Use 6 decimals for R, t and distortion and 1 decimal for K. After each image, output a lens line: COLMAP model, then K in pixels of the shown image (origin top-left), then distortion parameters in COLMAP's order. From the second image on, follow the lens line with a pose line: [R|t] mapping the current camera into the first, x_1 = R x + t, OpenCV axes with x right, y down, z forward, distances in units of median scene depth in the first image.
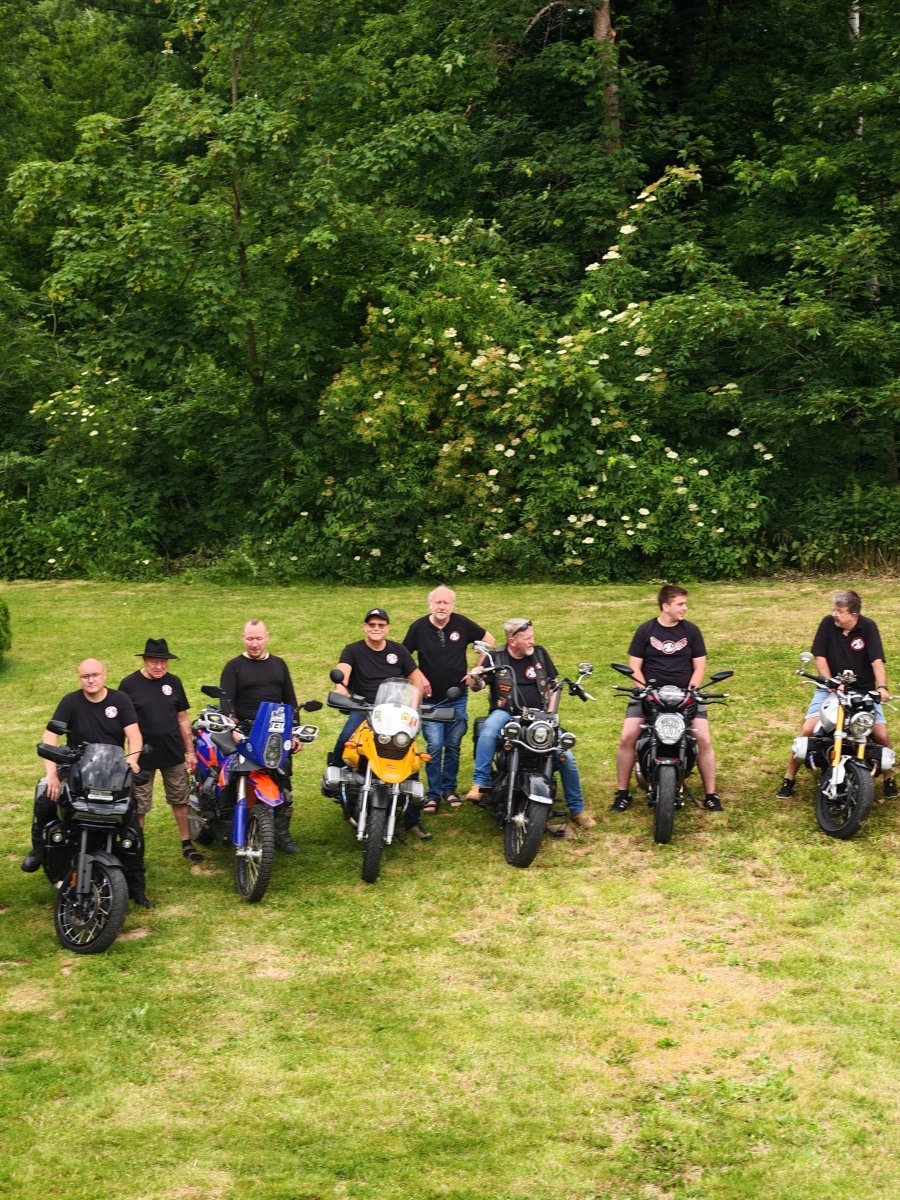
lens RADIAL K [[2491.1, 0, 443.7], [0, 2491.1, 584.2], [0, 0, 1]] dist [0.036846, 0.289561]
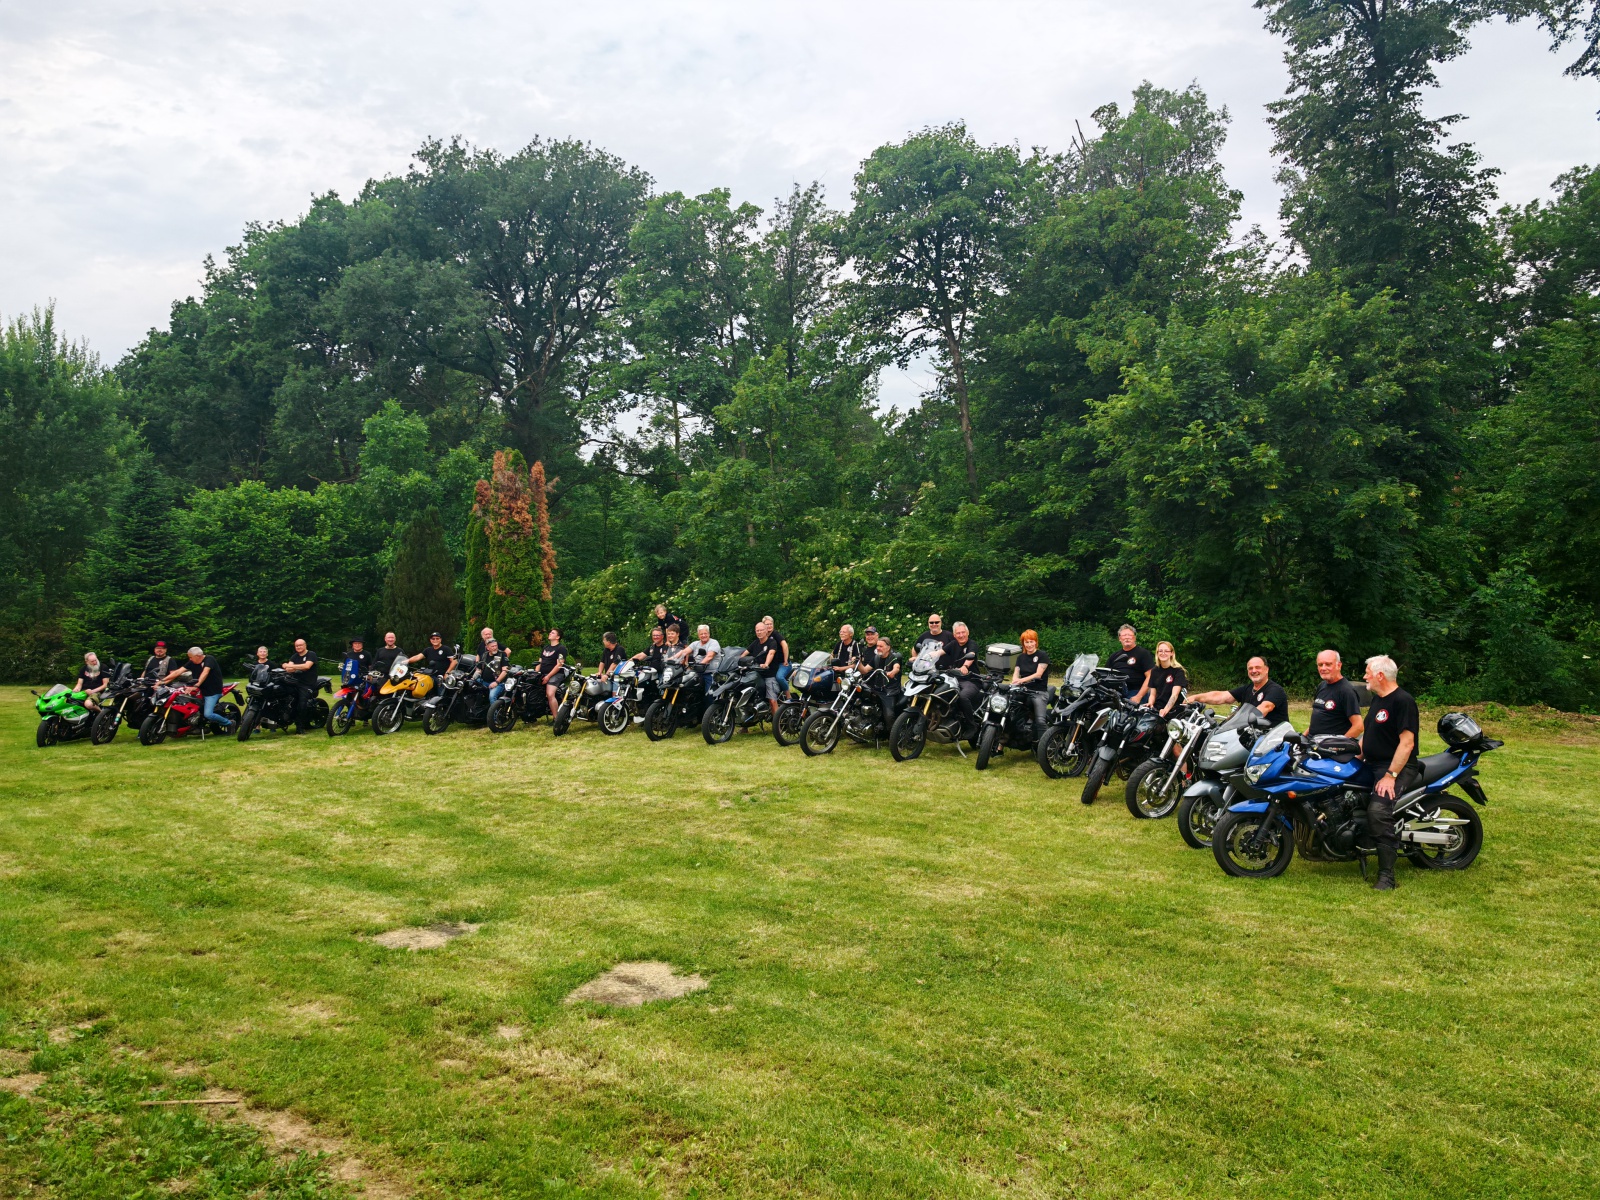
lens RADIAL K [[1158.5, 0, 805.6], [0, 1158.5, 602.2], [0, 0, 1]] dist [0.032219, -0.056897]
pose [[0.847671, 0.011983, -0.530387, 0.539110], [-0.077532, 0.991809, -0.101504, 0.042168], [0.524826, 0.127164, 0.841657, 0.134463]]
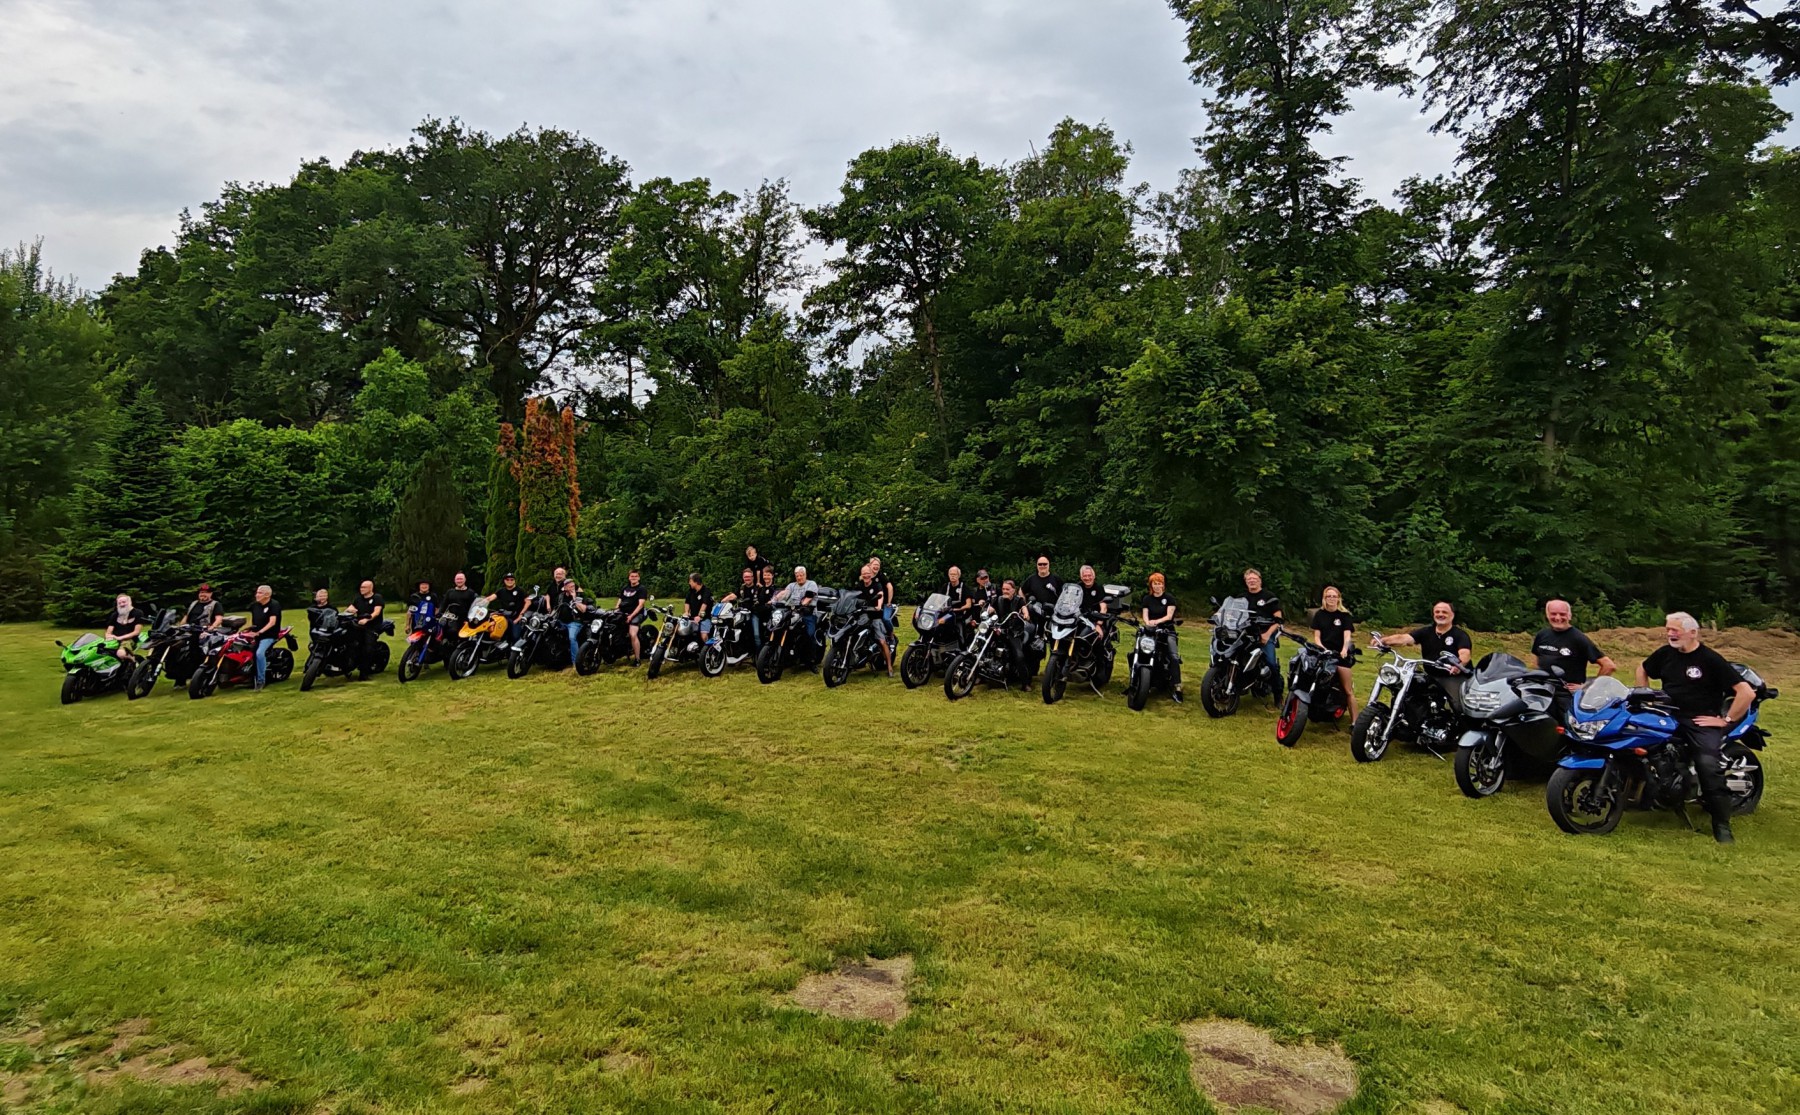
lens RADIAL K [[960.6, 0, 880.2], [0, 960.6, 444.6], [0, 0, 1]] dist [-0.004194, 0.001368]
pose [[0.932990, -0.019603, -0.359367, 0.402059], [-0.057401, 0.977629, -0.202352, 0.035099], [0.355294, 0.209421, 0.910993, 0.140298]]
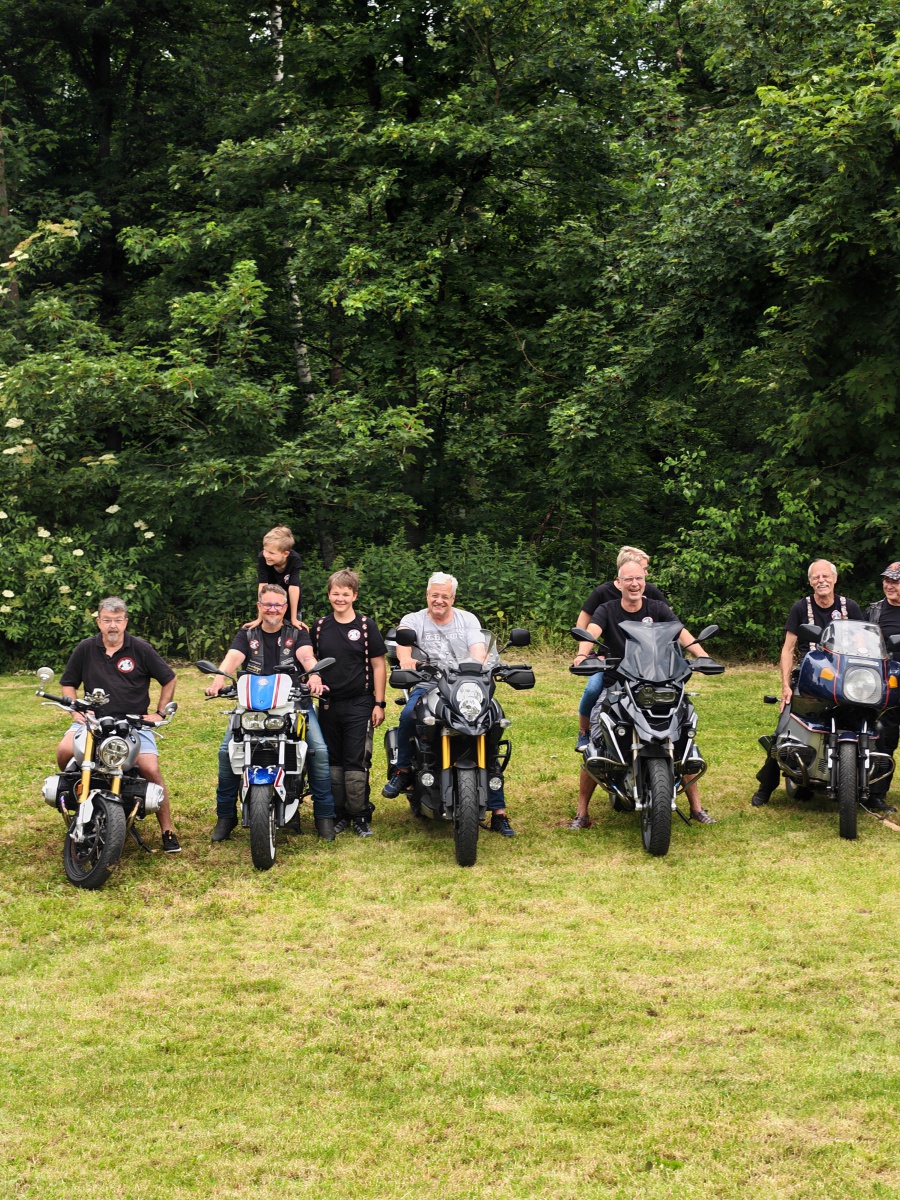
lens RADIAL K [[2491.1, 0, 443.7], [0, 2491.1, 584.2], [0, 0, 1]] dist [0.036846, 0.289561]
pose [[0.985212, -0.010810, 0.170996, 0.080375], [0.024650, 0.996568, -0.079018, 0.041343], [-0.169555, 0.082065, 0.982098, 0.093203]]
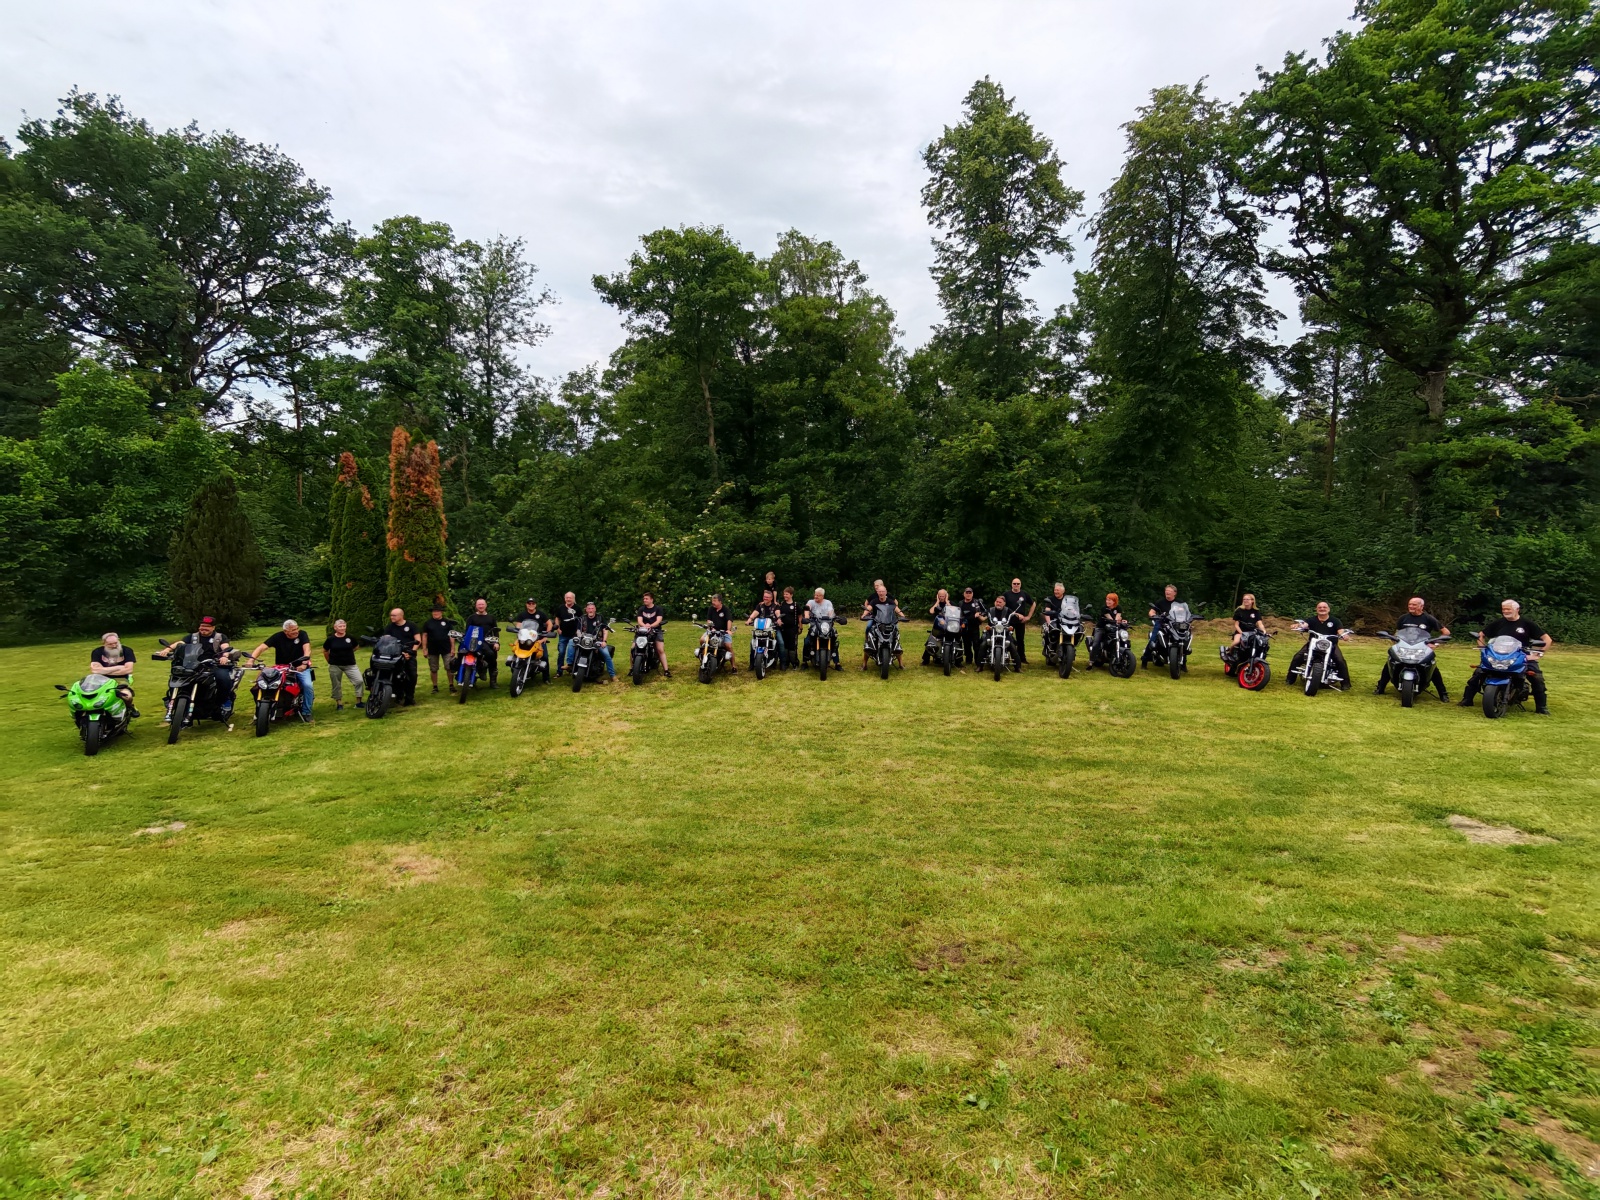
lens RADIAL K [[763.7, 0, 798.7], [0, 763.7, 597.3], [0, 0, 1]] dist [-0.003102, 0.000238]
pose [[0.997395, 0.011031, 0.071292, 0.119260], [-0.004960, 0.996388, -0.084774, 0.046936], [-0.071969, 0.084200, 0.993846, 0.103990]]
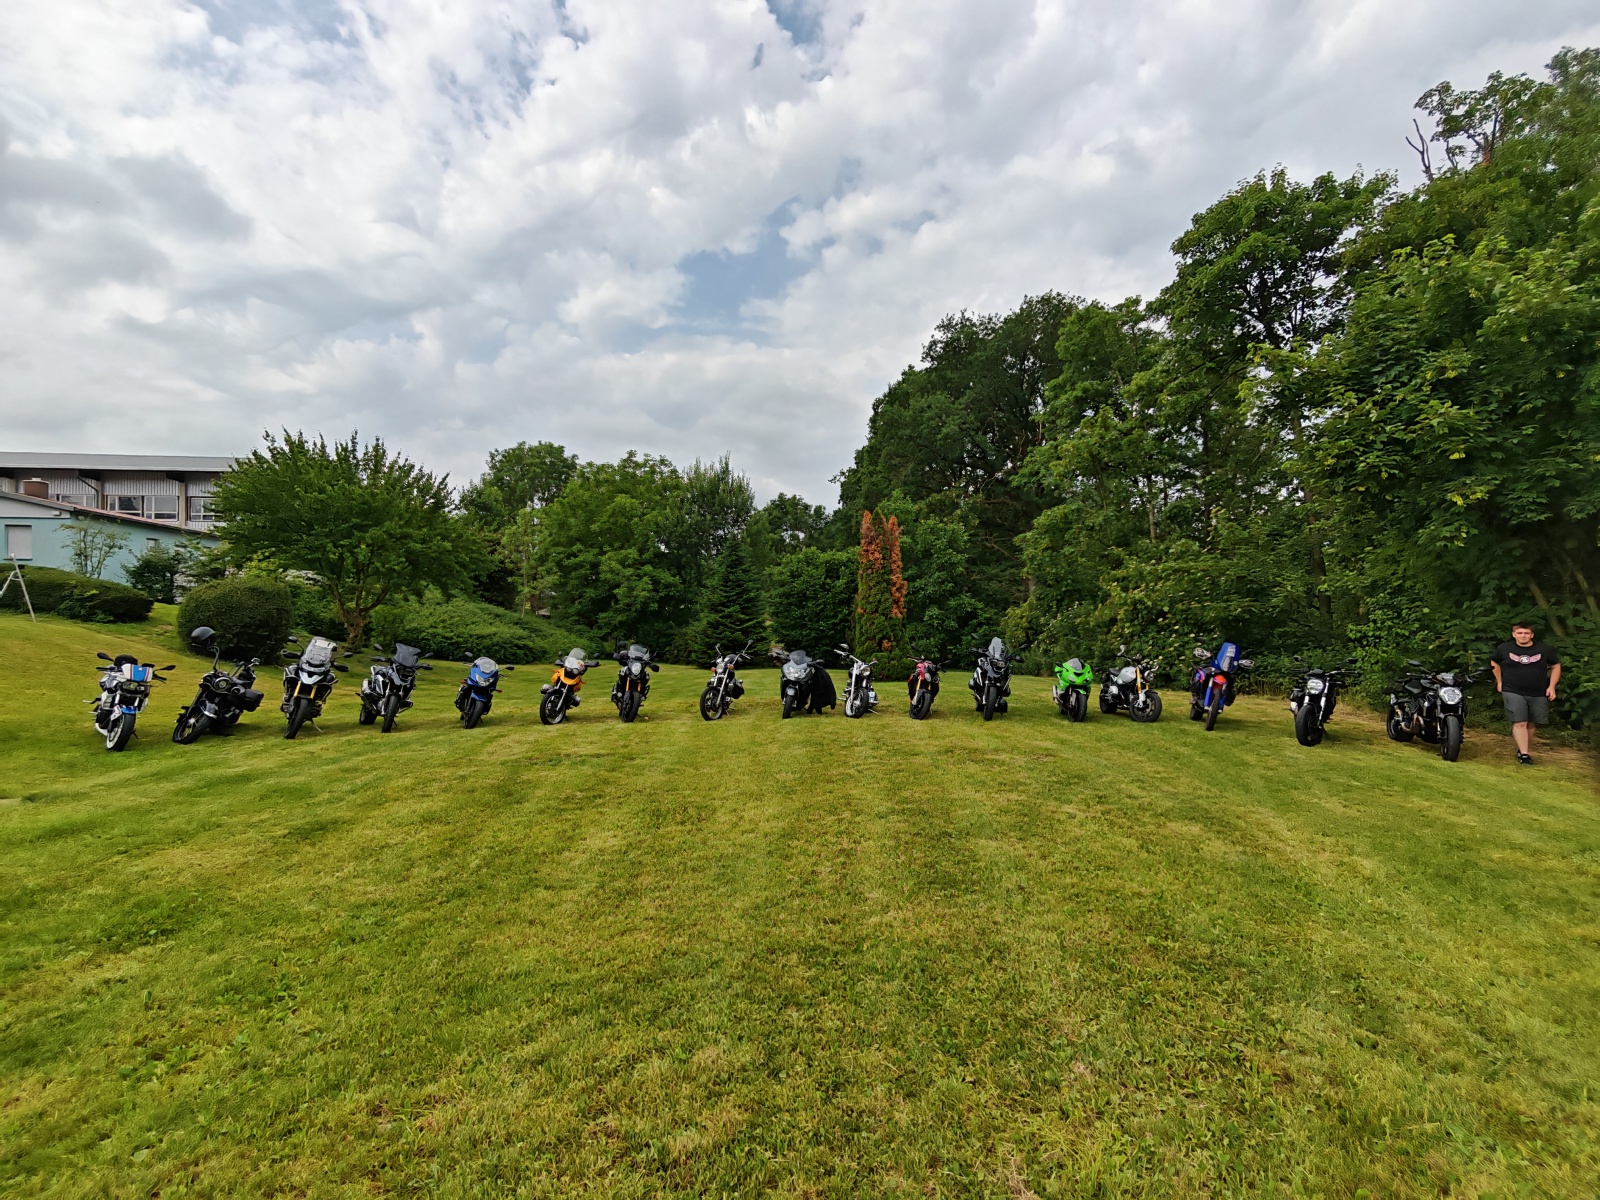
lens RADIAL K [[763.7, 0, 798.7], [0, 763.7, 597.3], [0, 0, 1]] dist [-0.003102, 0.000238]
pose [[0.323019, -0.020298, -0.946175, 0.624156], [-0.146658, 0.986619, -0.071234, 0.013689], [0.934960, 0.161774, 0.315720, 0.459906]]
